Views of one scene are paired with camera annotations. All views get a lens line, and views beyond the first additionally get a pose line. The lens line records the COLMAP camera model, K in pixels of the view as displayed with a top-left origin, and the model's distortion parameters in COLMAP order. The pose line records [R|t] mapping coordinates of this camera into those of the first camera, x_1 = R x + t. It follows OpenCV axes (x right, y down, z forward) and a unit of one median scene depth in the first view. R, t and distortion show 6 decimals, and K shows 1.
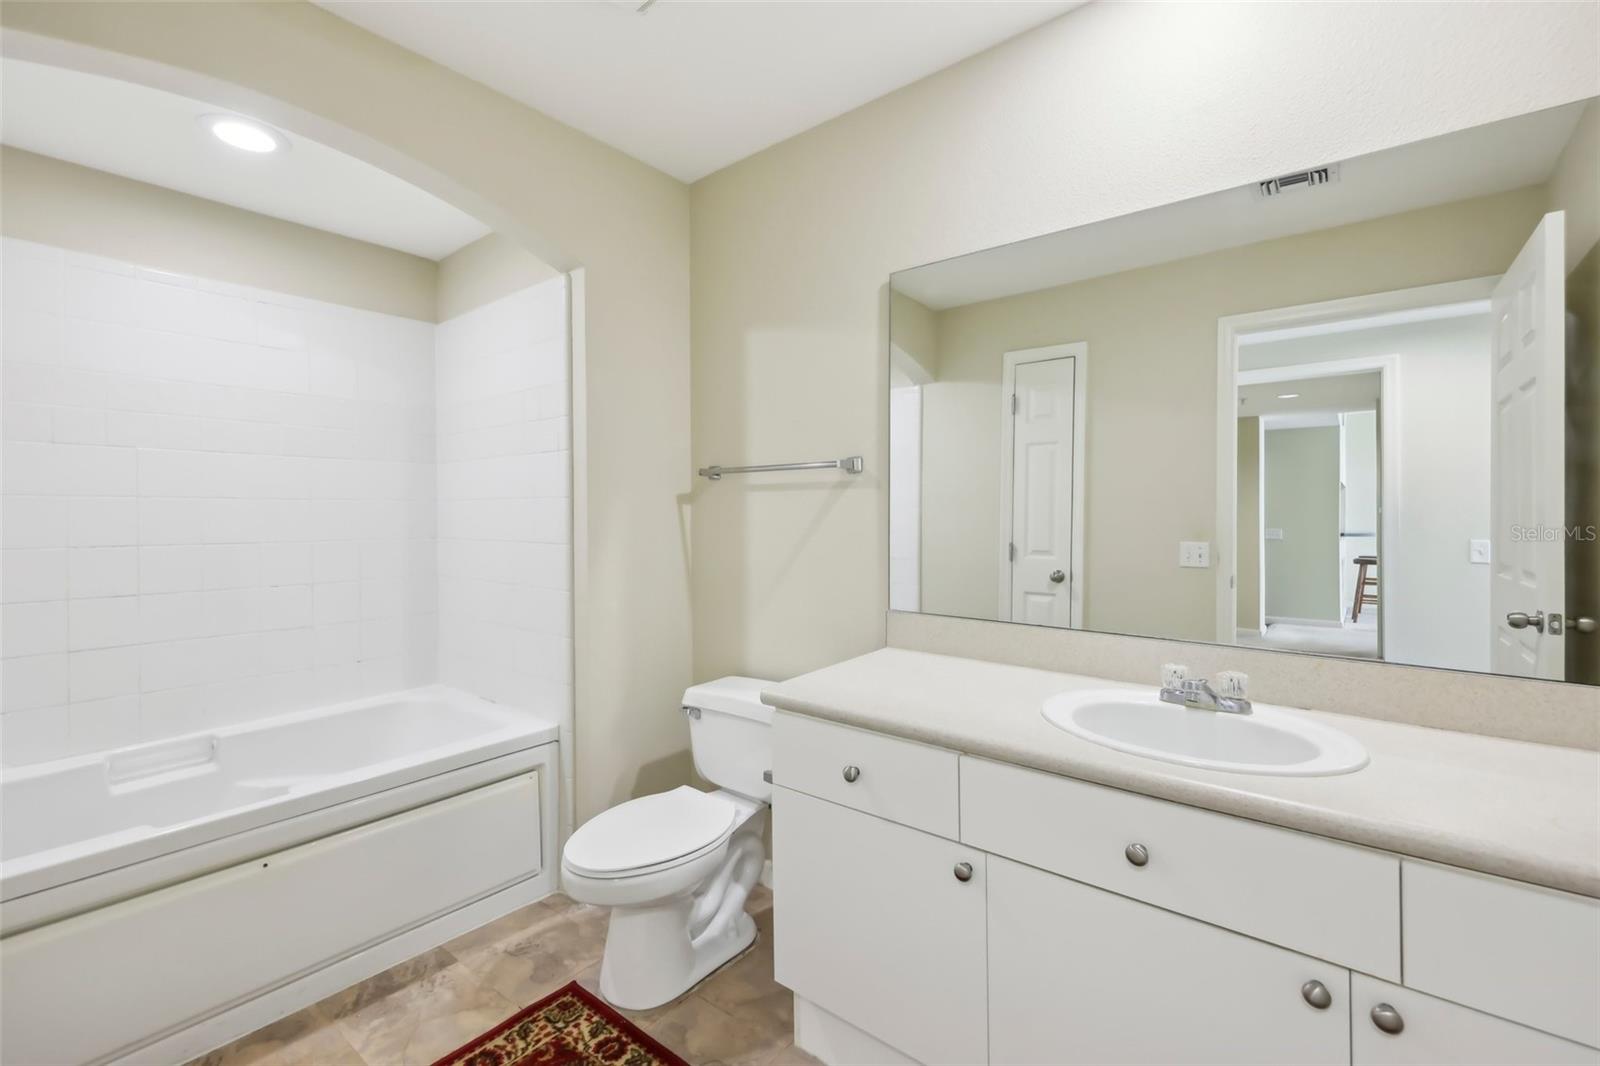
lens RADIAL K [[696.8, 0, 800.3], [0, 696.8, 524.1], [0, 0, 1]] dist [0.020256, -0.006702]
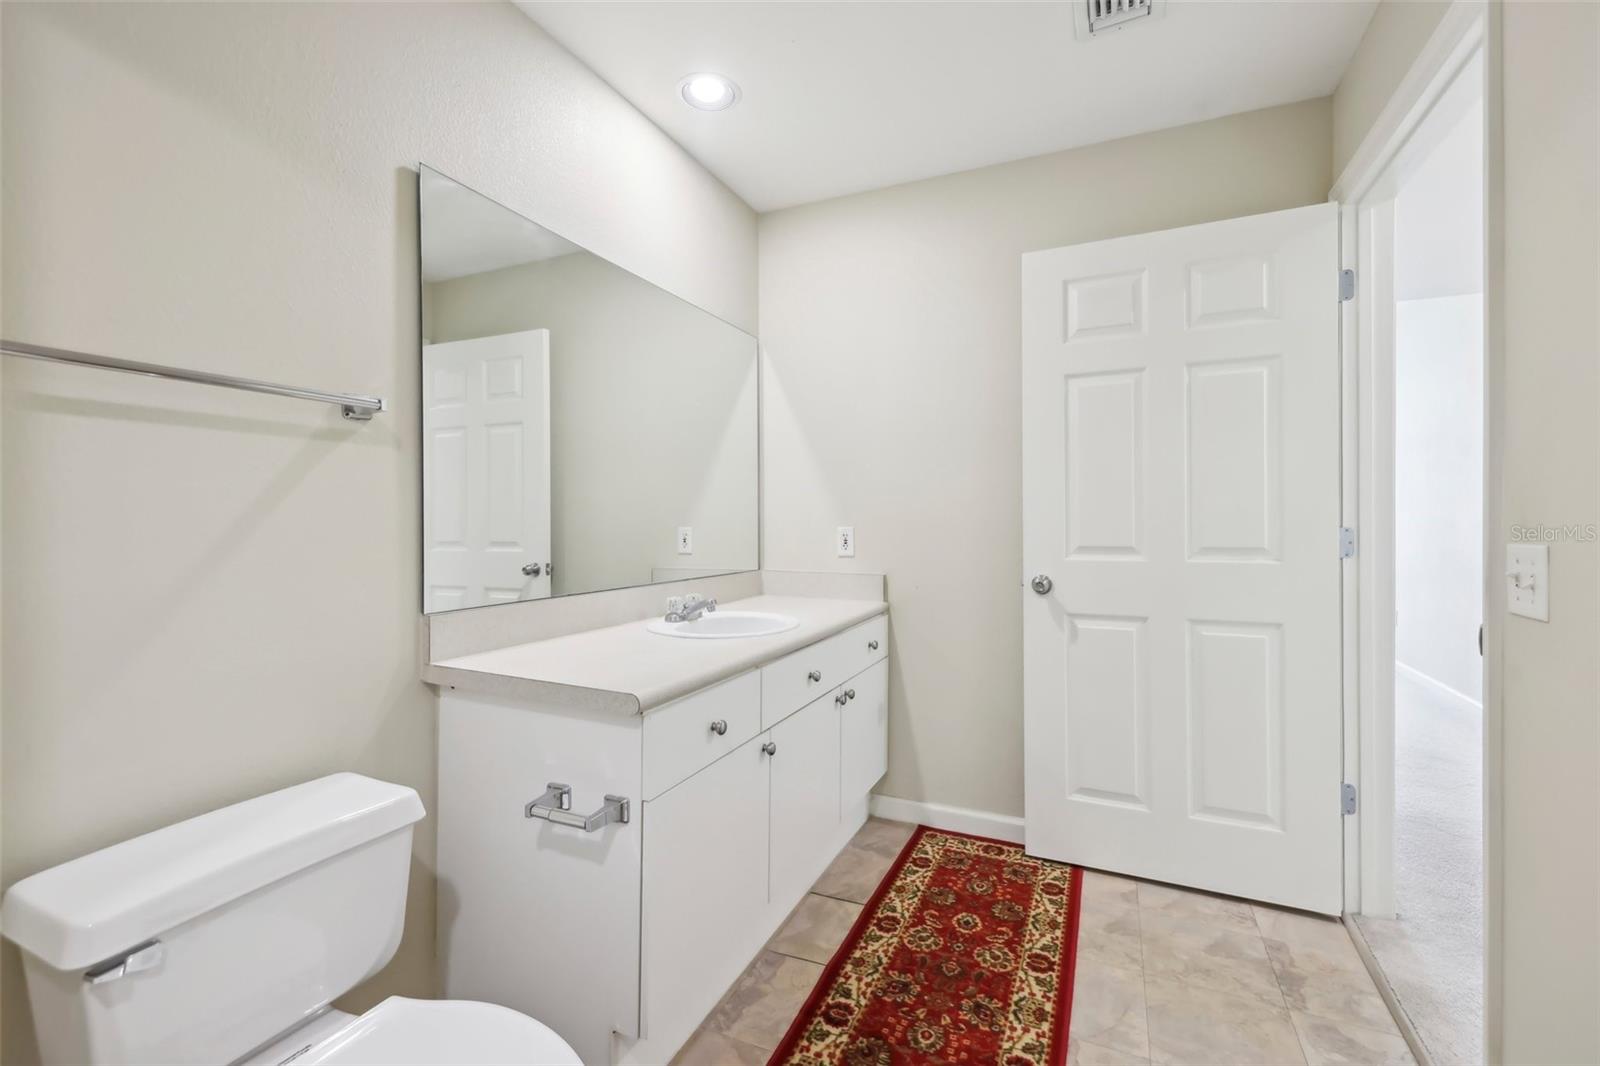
lens RADIAL K [[696.8, 0, 800.3], [0, 696.8, 524.1], [0, 0, 1]] dist [0.020256, -0.006702]
pose [[-0.249375, -0.011093, 0.968344, -0.690044], [0.010246, 0.999848, 0.014092, 0.020126], [-0.968353, 0.013436, -0.249223, 0.797795]]
